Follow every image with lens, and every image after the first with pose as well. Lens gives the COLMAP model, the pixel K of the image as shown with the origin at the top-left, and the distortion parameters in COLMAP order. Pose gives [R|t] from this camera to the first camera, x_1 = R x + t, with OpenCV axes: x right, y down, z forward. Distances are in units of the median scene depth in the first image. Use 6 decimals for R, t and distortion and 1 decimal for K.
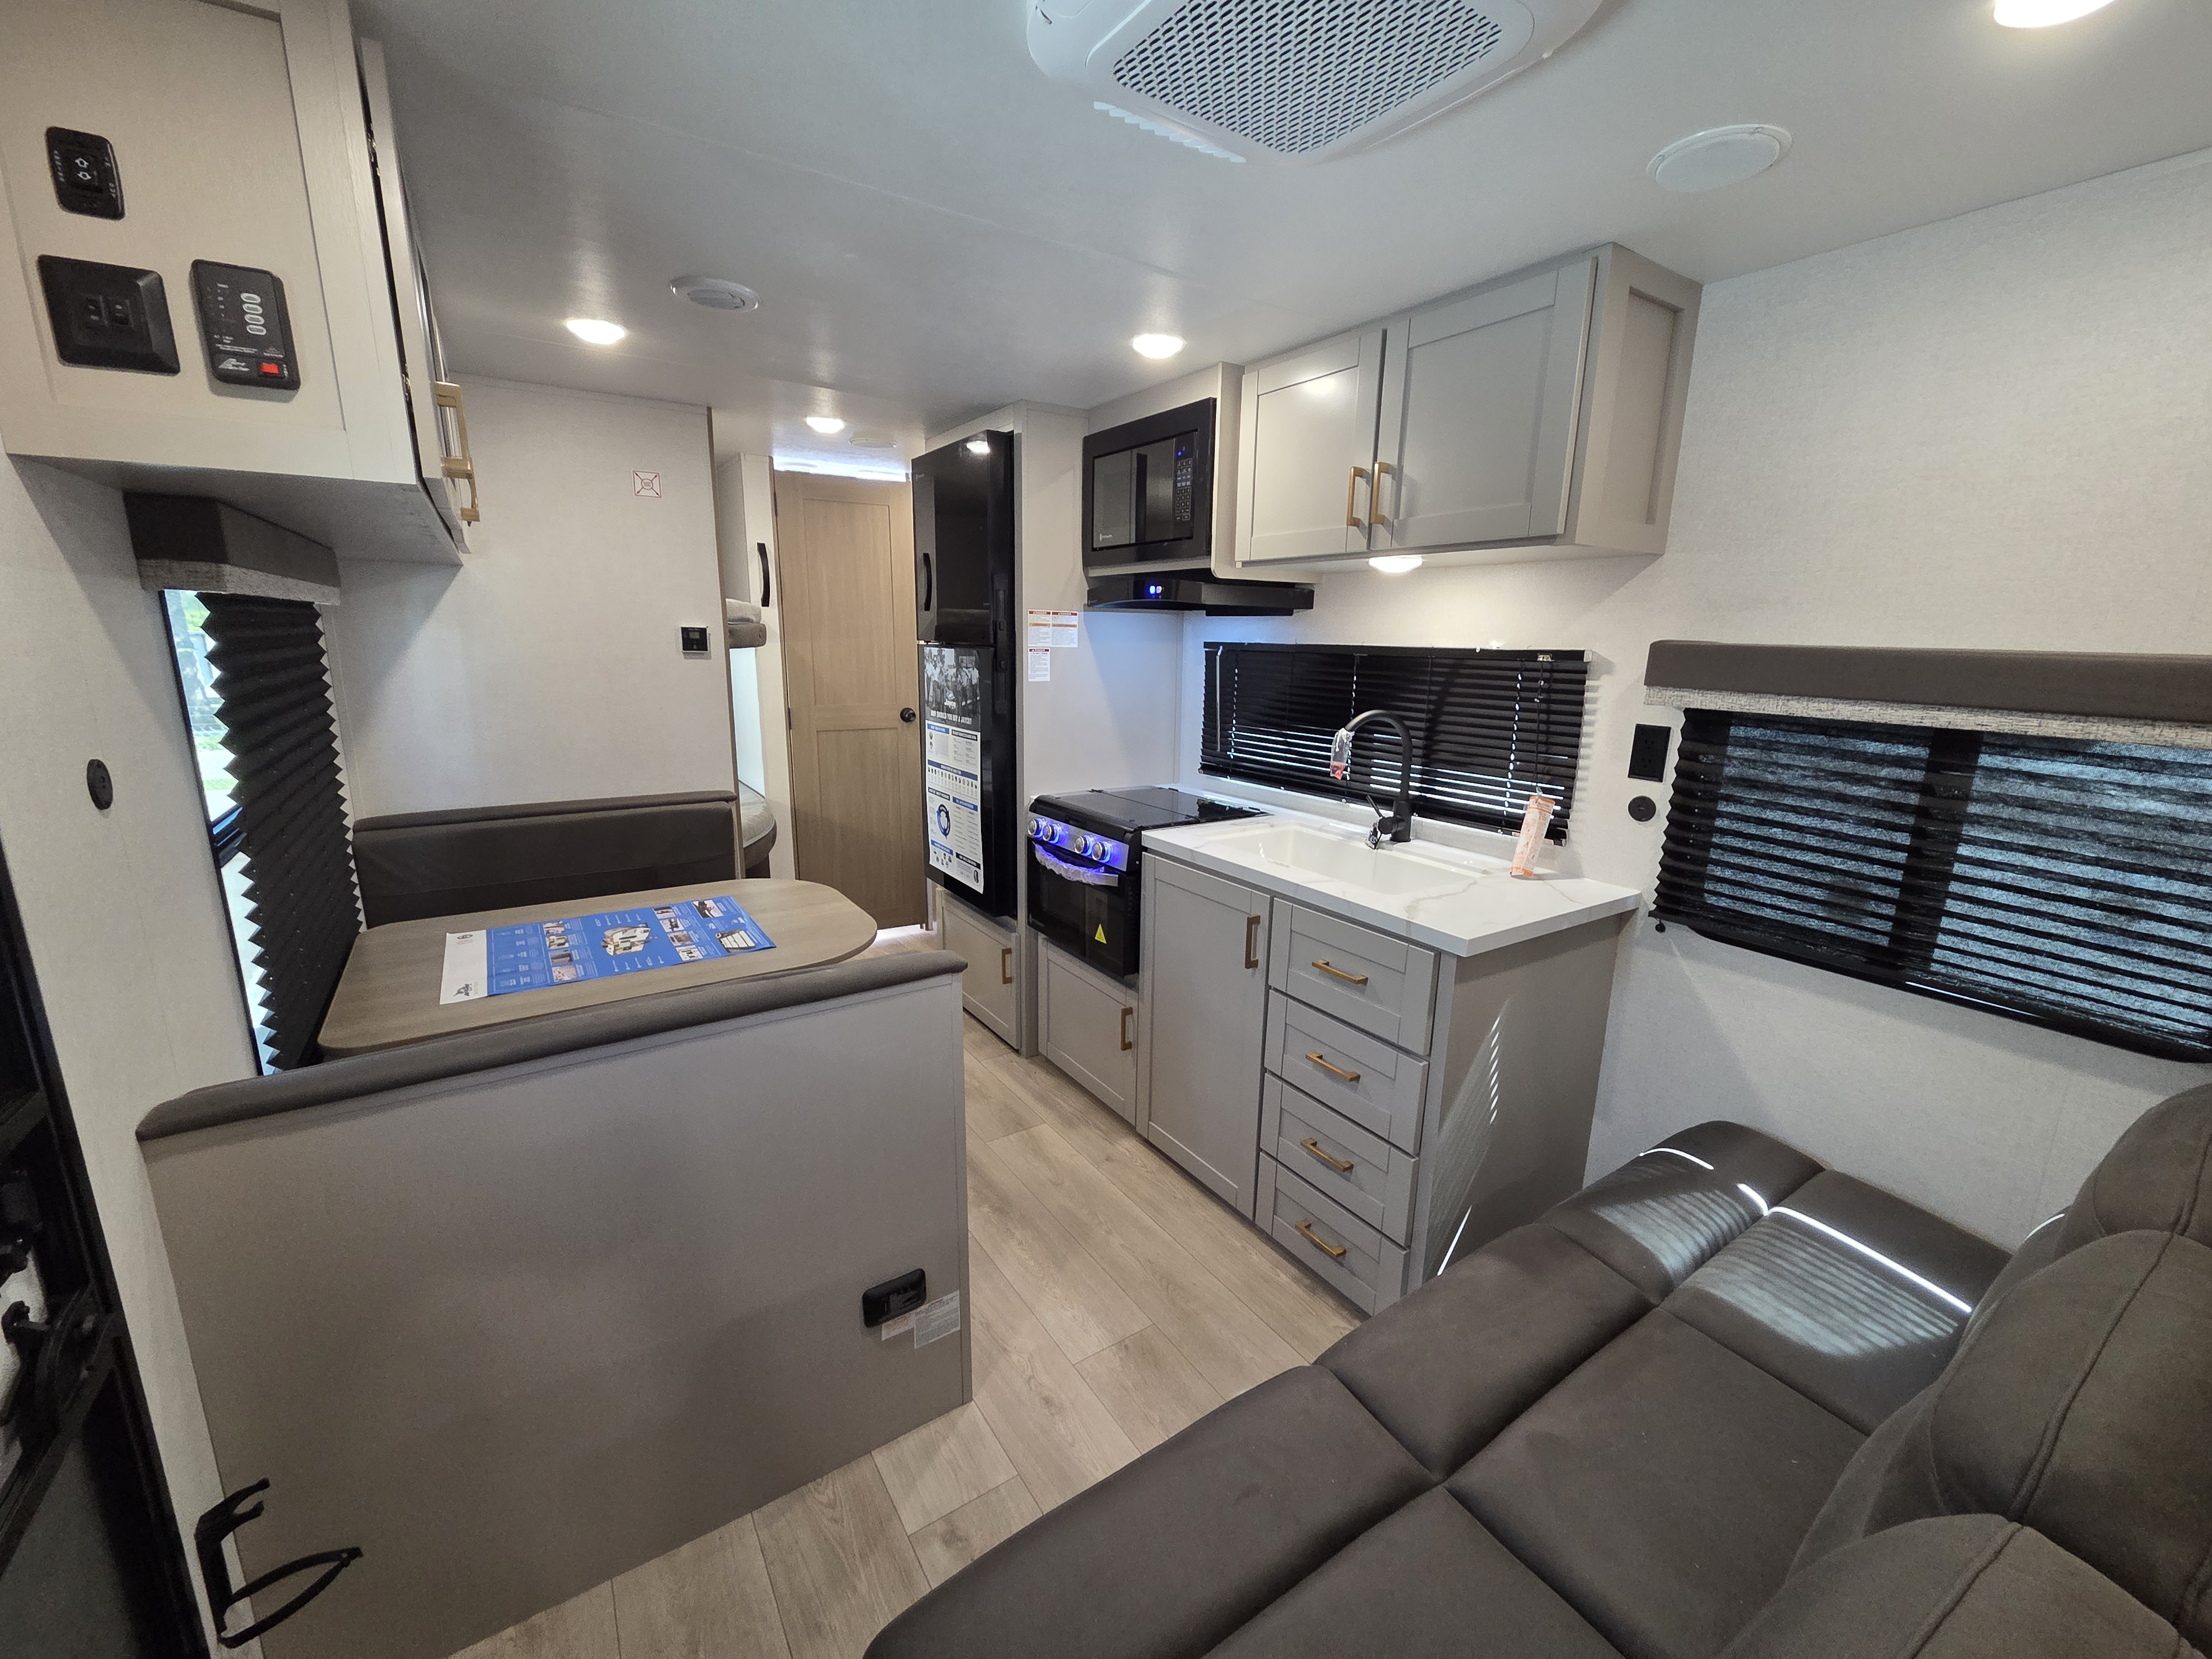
lens RADIAL K [[897.7, 0, 1110.4], [0, 897.7, 827.4], [0, 0, 1]] dist [0.000465, -0.000021]
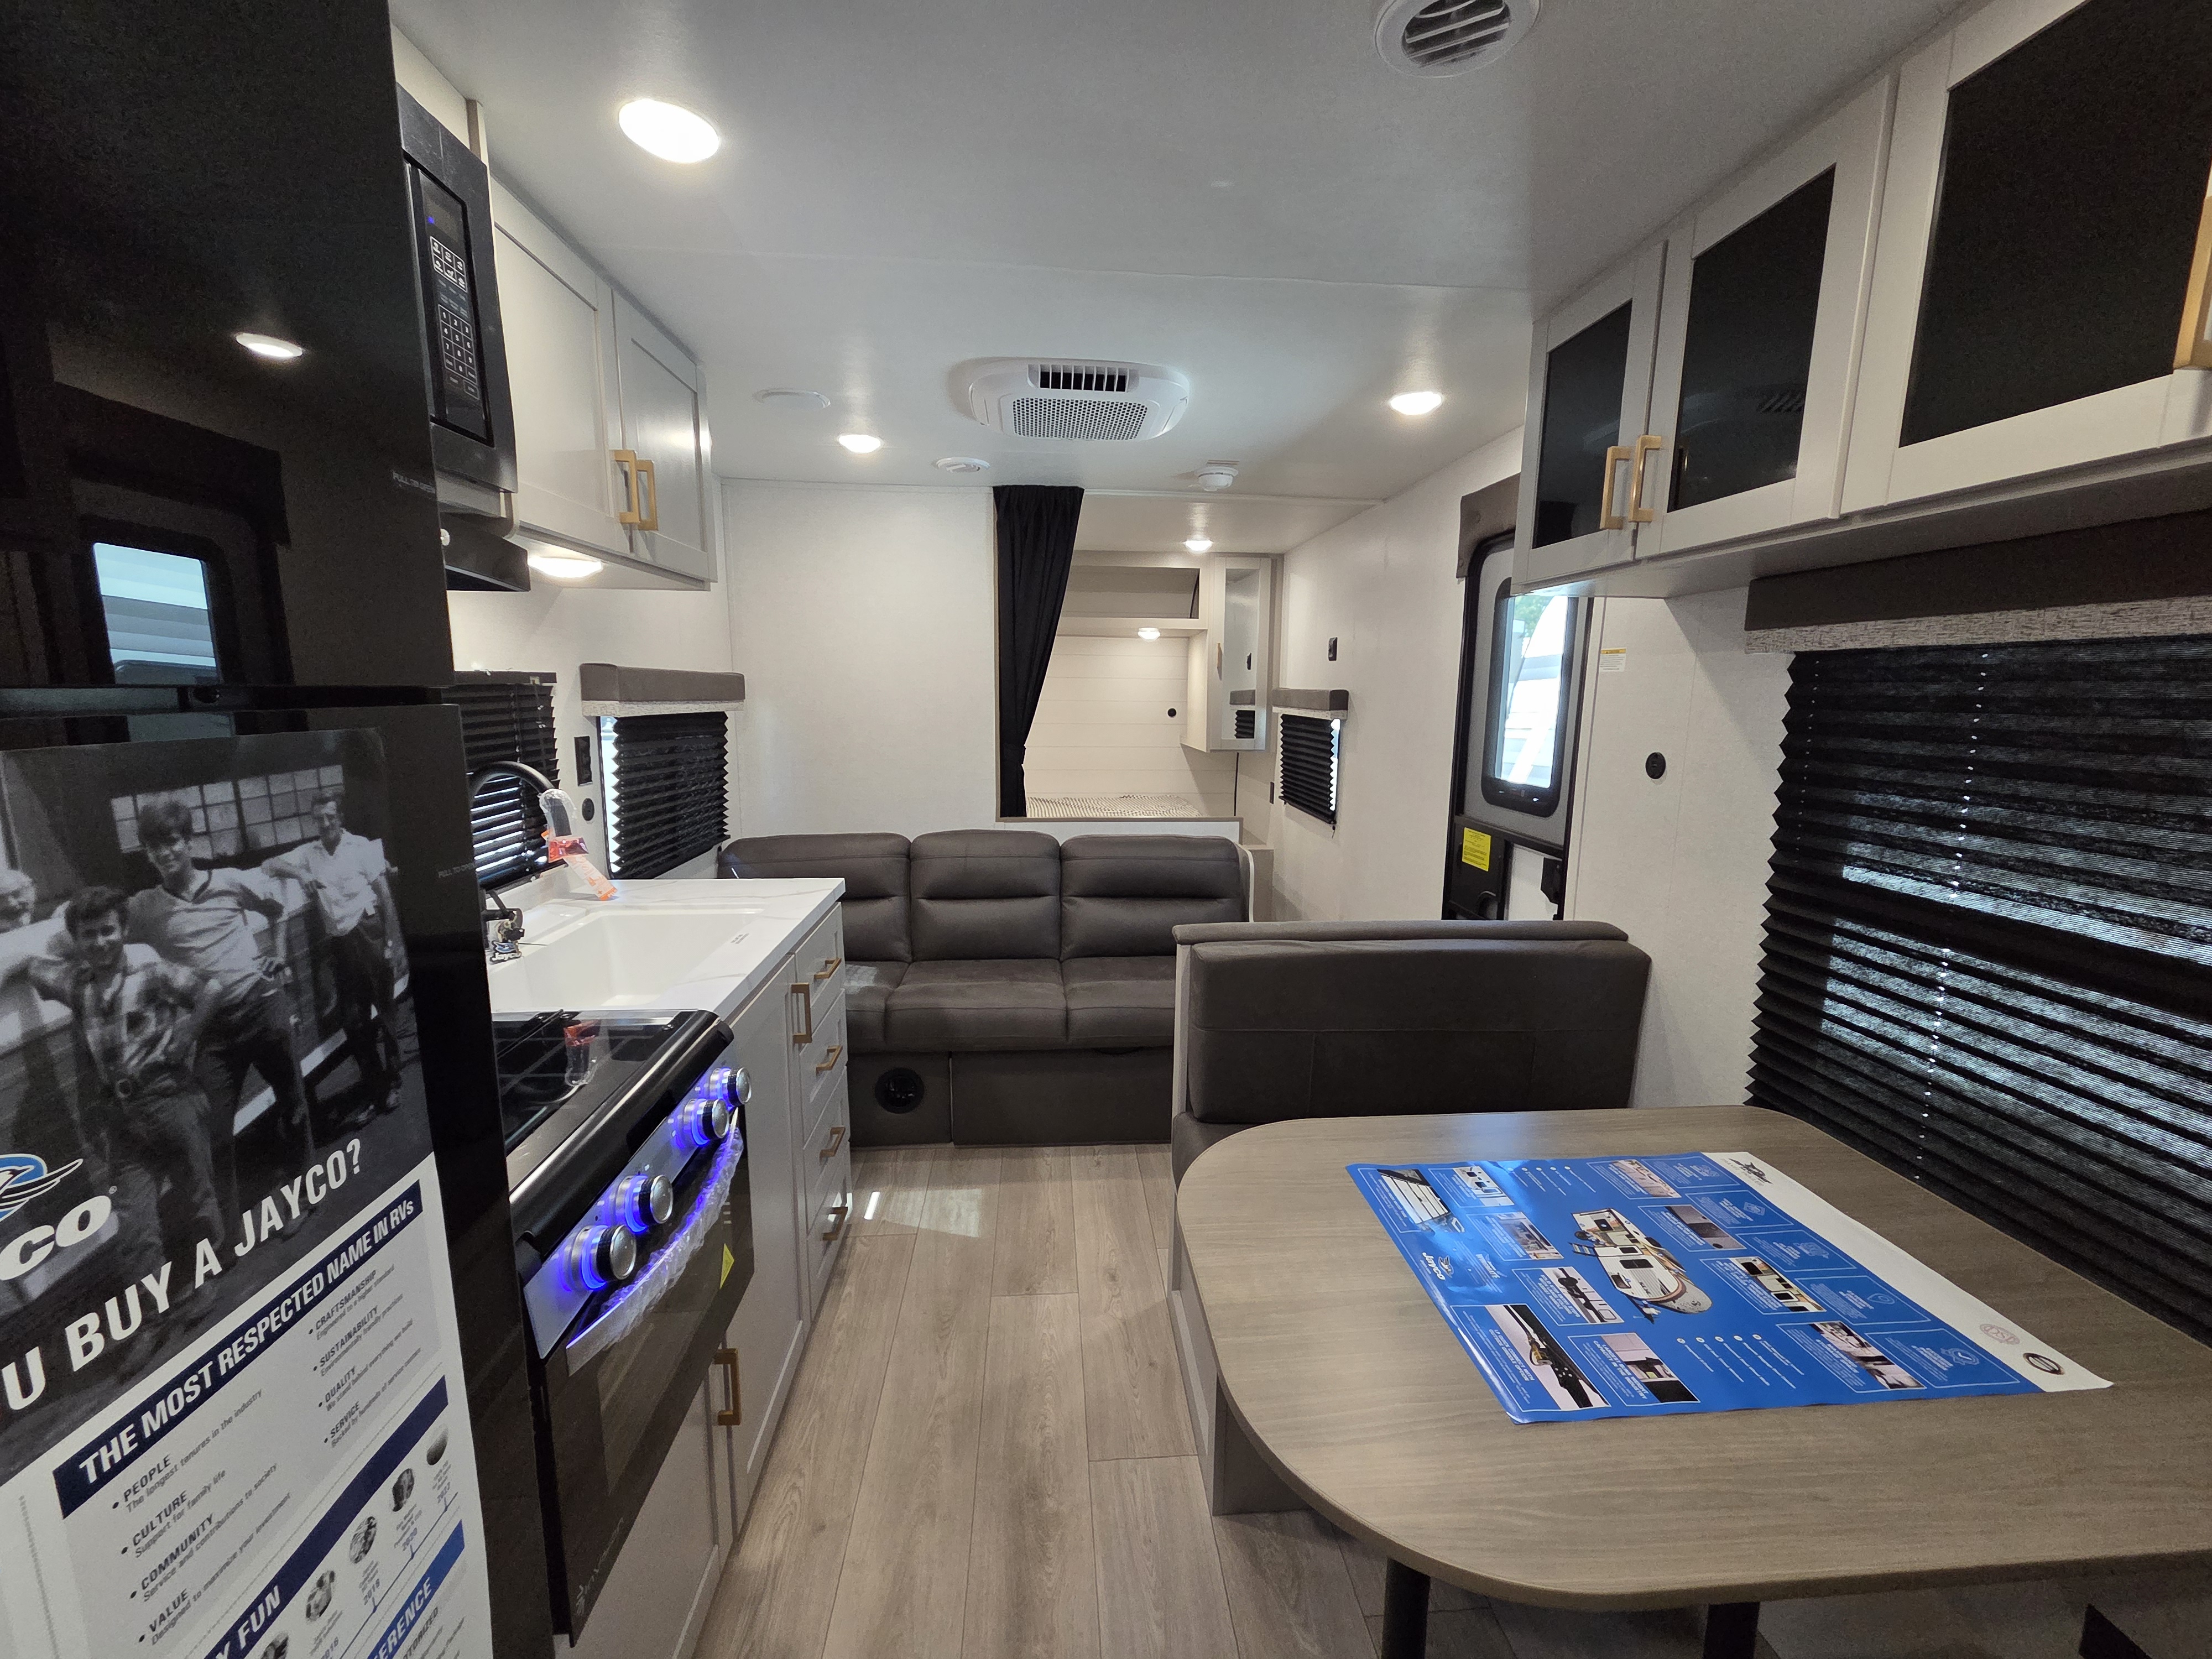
lens RADIAL K [[897.7, 0, 1111.7], [0, 897.7, 834.9], [0, 0, 1]] dist [0.000465, -0.000021]
pose [[-0.871998, -0.109371, 0.477134, -0.495802], [0.075261, 0.933176, 0.351453, -0.314165], [-0.483689, 0.342376, -0.805496, 1.485327]]
